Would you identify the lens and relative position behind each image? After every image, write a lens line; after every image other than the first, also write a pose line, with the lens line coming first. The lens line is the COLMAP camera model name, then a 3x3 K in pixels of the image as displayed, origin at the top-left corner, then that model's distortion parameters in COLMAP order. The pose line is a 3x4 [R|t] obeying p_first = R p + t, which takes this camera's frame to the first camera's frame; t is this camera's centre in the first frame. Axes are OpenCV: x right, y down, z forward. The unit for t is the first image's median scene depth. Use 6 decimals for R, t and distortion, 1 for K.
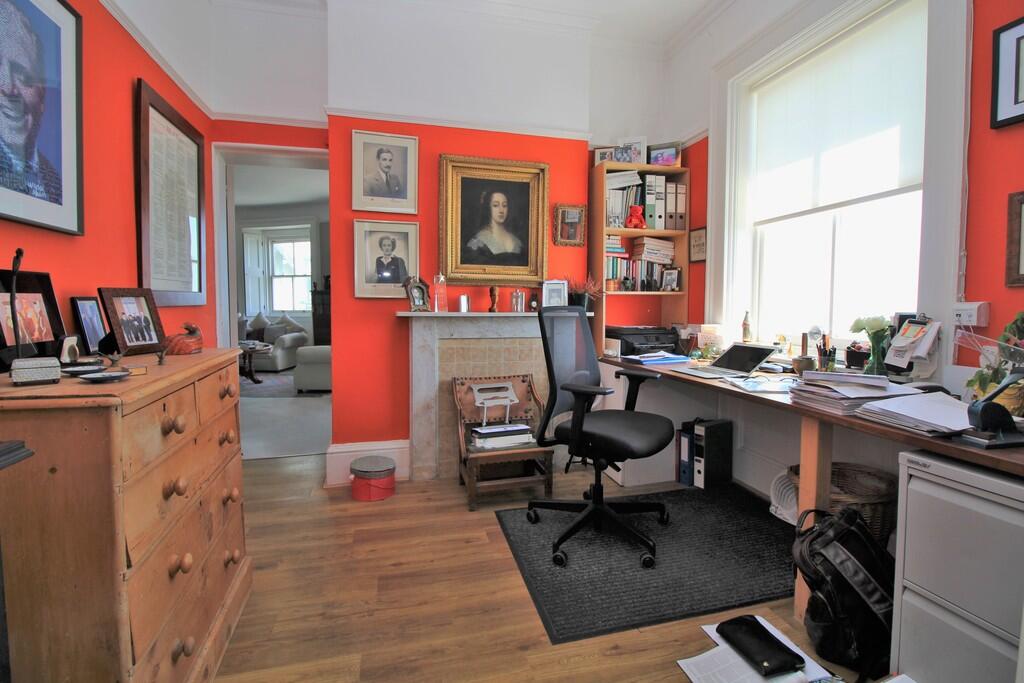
lens RADIAL K [[475.4, 0, 518.3], [0, 475.4, 331.6], [0, 0, 1]] dist [0.000520, -0.014429]
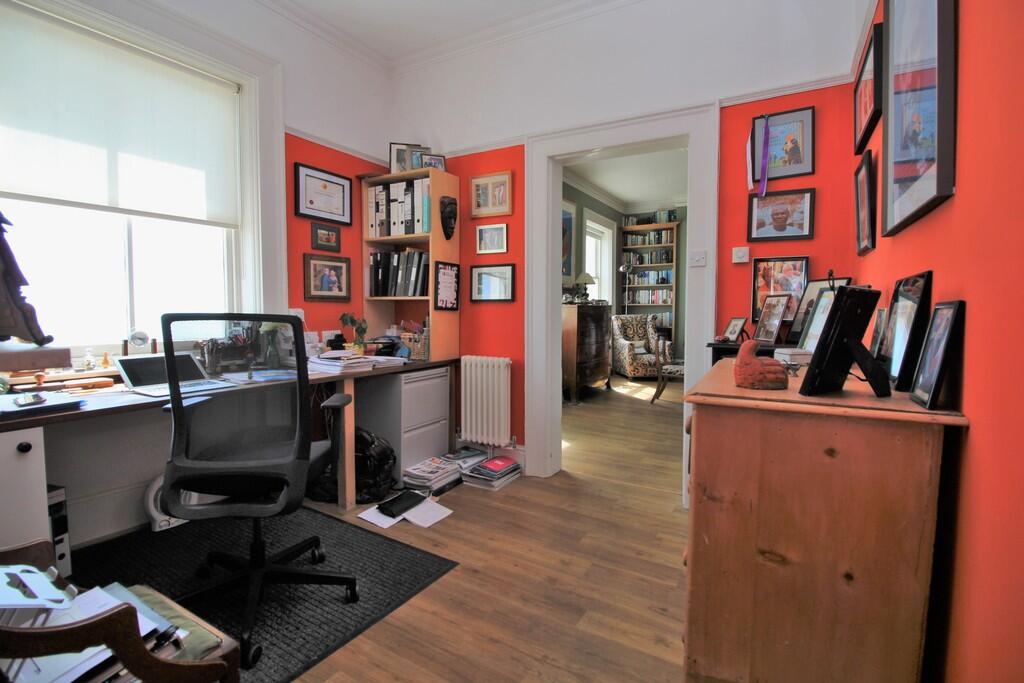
lens RADIAL K [[475.4, 0, 518.3], [0, 475.4, 331.6], [0, 0, 1]] dist [0.000520, -0.014429]
pose [[-0.705333, -0.032396, 0.708135, -0.831803], [0.038102, 0.995779, 0.083507, -0.084771], [-0.707851, 0.085882, -0.701121, 1.510078]]
